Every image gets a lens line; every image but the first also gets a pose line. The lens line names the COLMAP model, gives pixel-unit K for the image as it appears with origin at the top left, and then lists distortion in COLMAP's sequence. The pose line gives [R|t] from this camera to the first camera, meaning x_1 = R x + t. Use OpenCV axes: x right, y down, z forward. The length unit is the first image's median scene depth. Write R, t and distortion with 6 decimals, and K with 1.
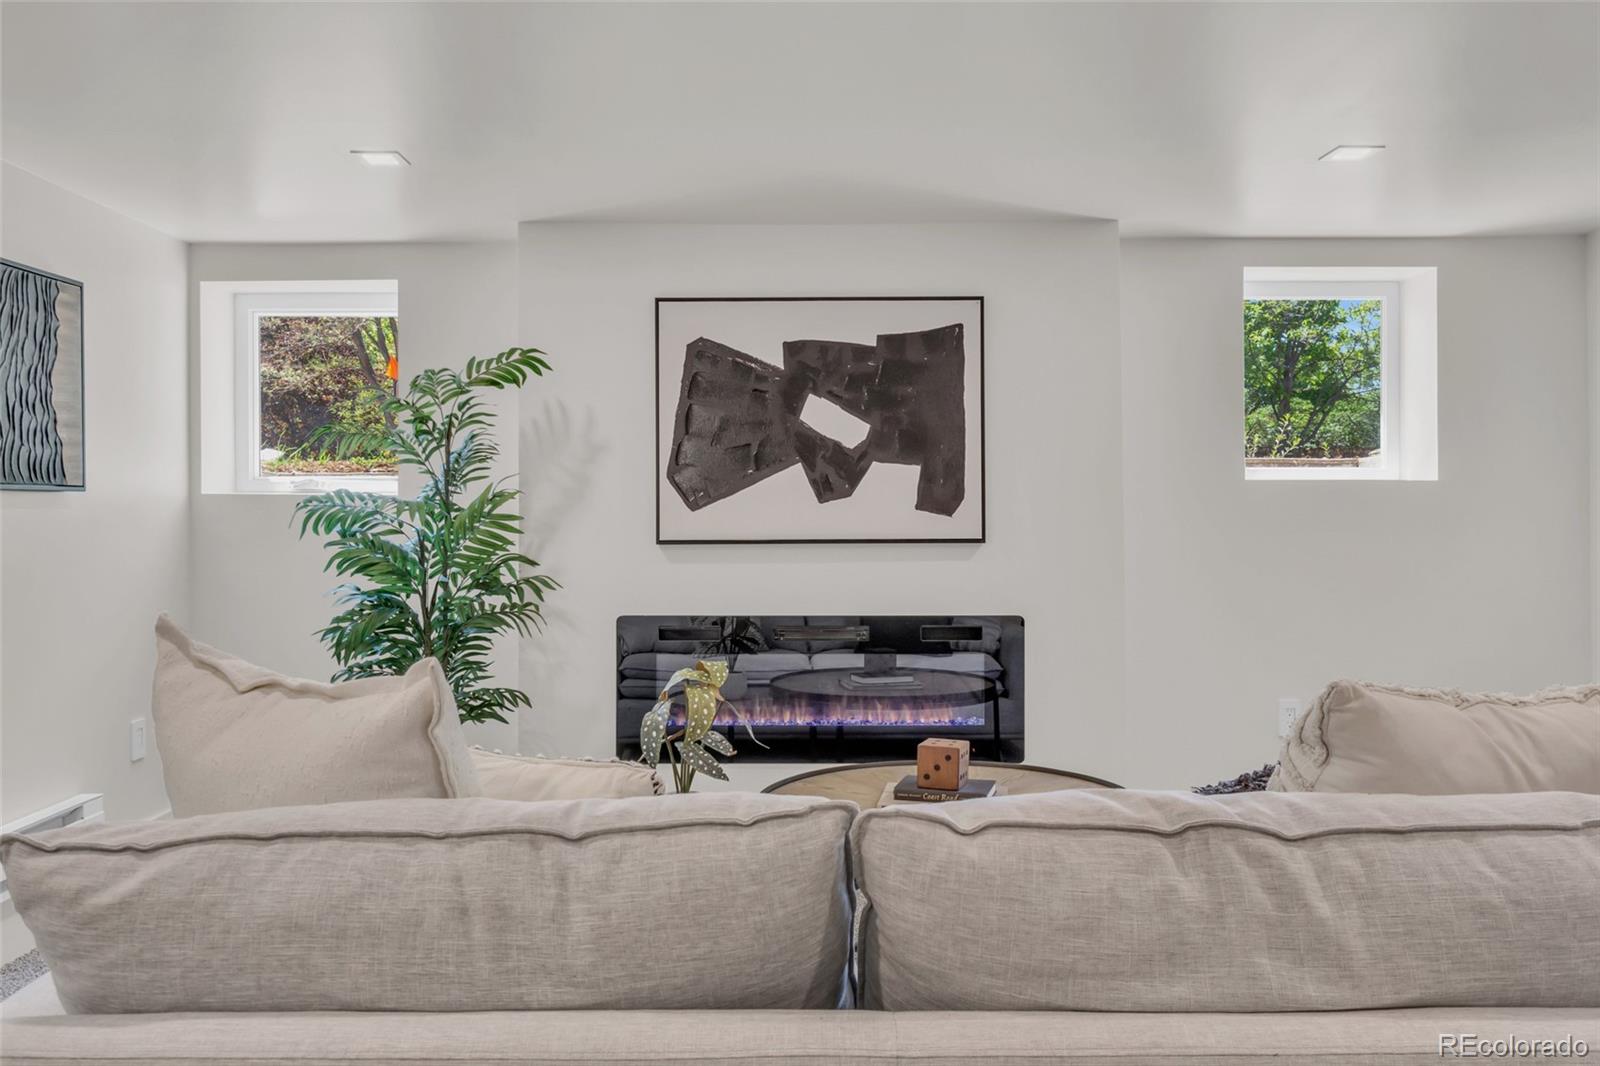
lens RADIAL K [[1247.1, 0, 810.3], [0, 1247.1, 528.5], [0, 0, 1]] dist [-0.000345, -0.006371]
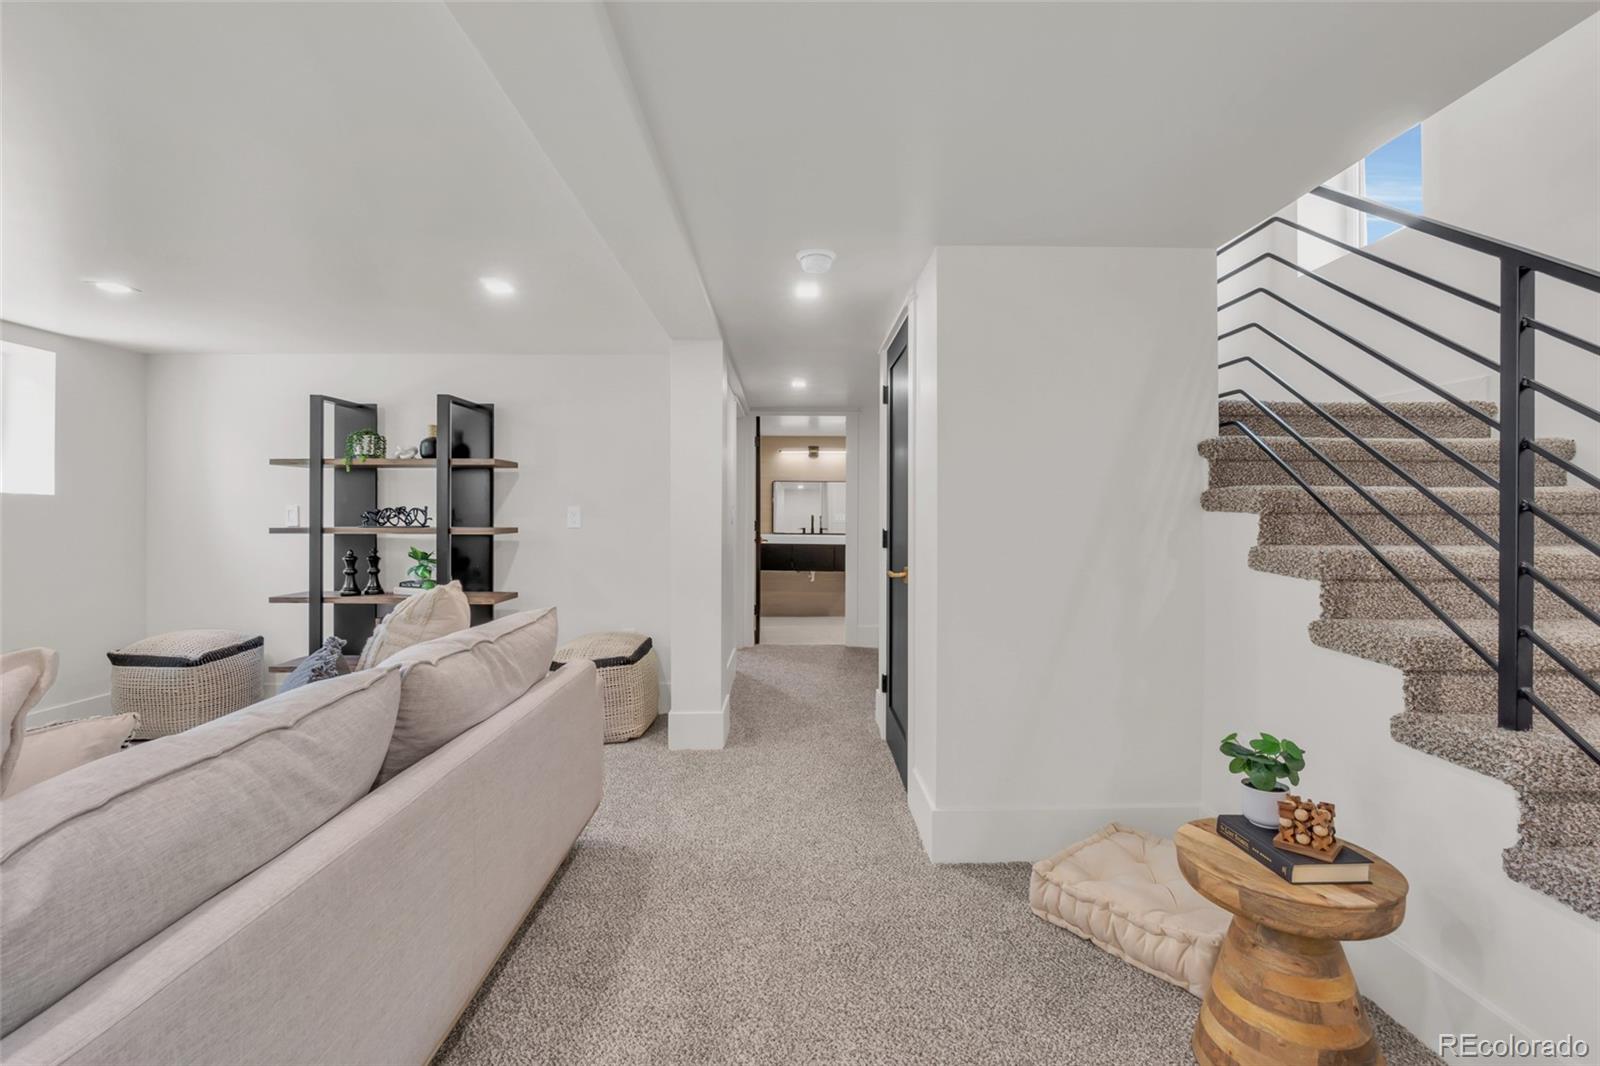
lens RADIAL K [[699.5, 0, 794.0], [0, 699.5, 512.4], [0, 0, 1]] dist [-0.001989, 0.000549]
pose [[-0.011077, 0.008278, 0.999904, -0.375234], [0.009743, 0.999919, -0.008170, -0.002346], [-0.999891, 0.009652, -0.011156, 0.130279]]
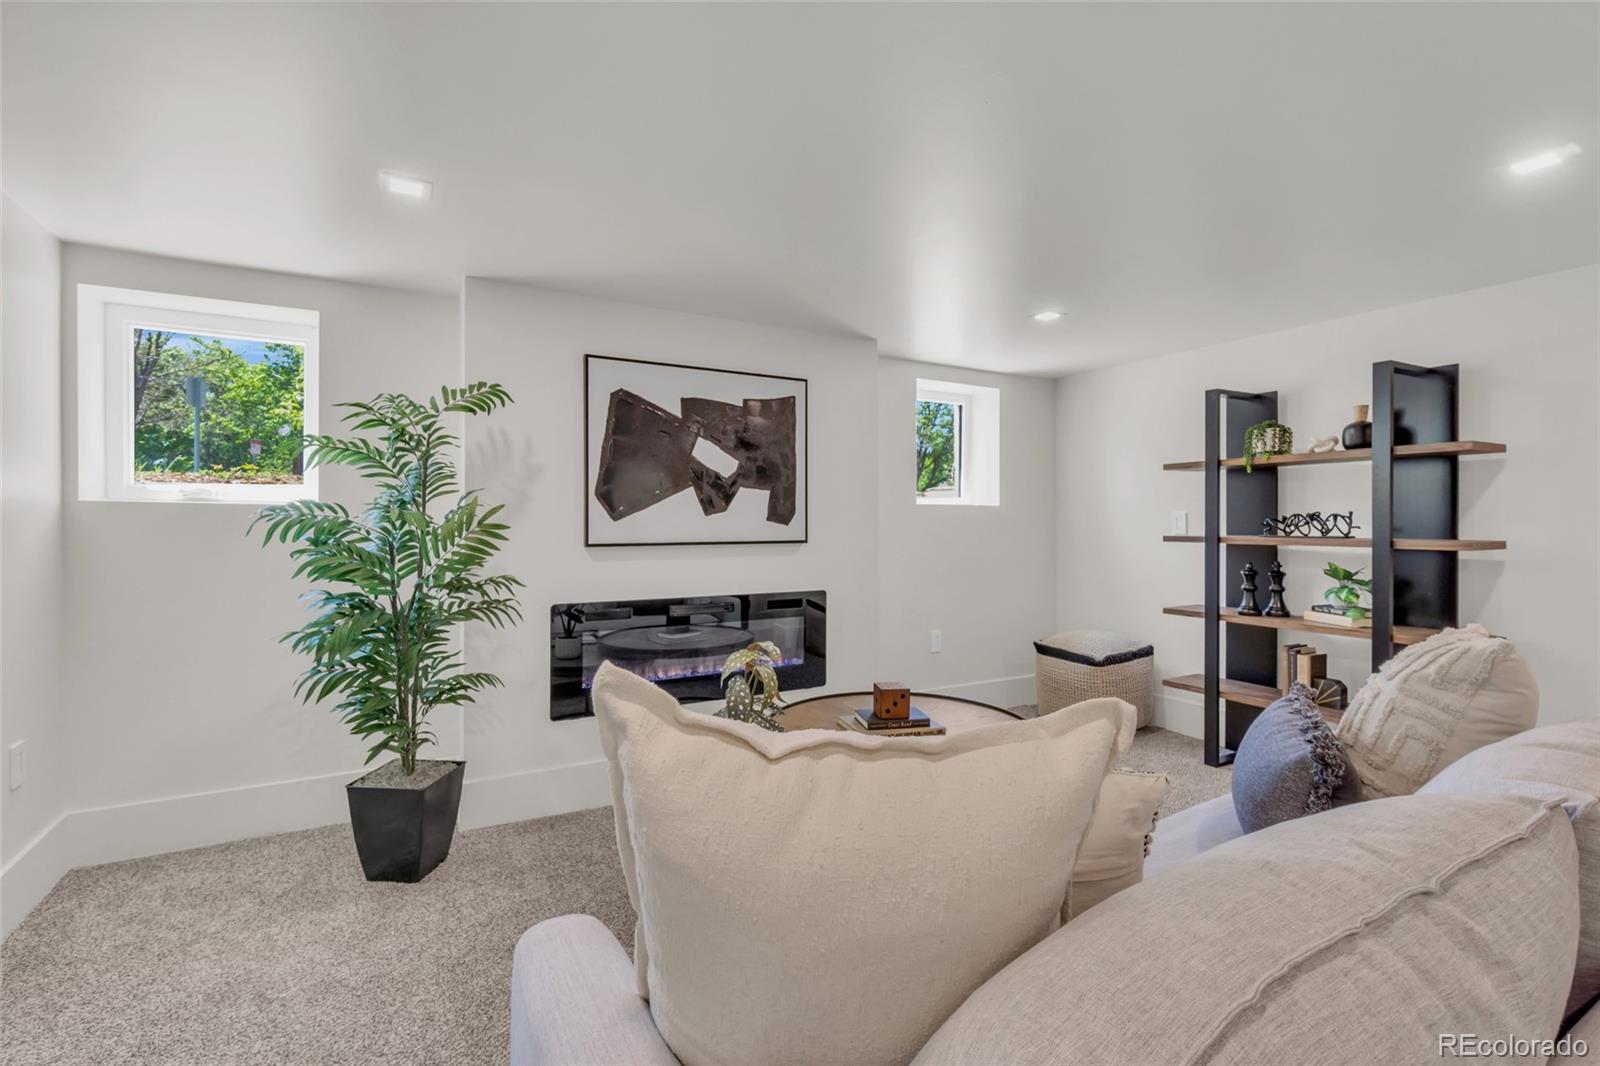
lens RADIAL K [[699.5, 0, 785.4], [0, 699.5, 530.3], [0, 0, 1]] dist [-0.001989, 0.000549]
pose [[0.872725, -0.002377, 0.488206, -0.296441], [0.001340, 0.999996, 0.002473, -0.005976], [-0.488210, -0.001505, 0.872725, 0.275046]]
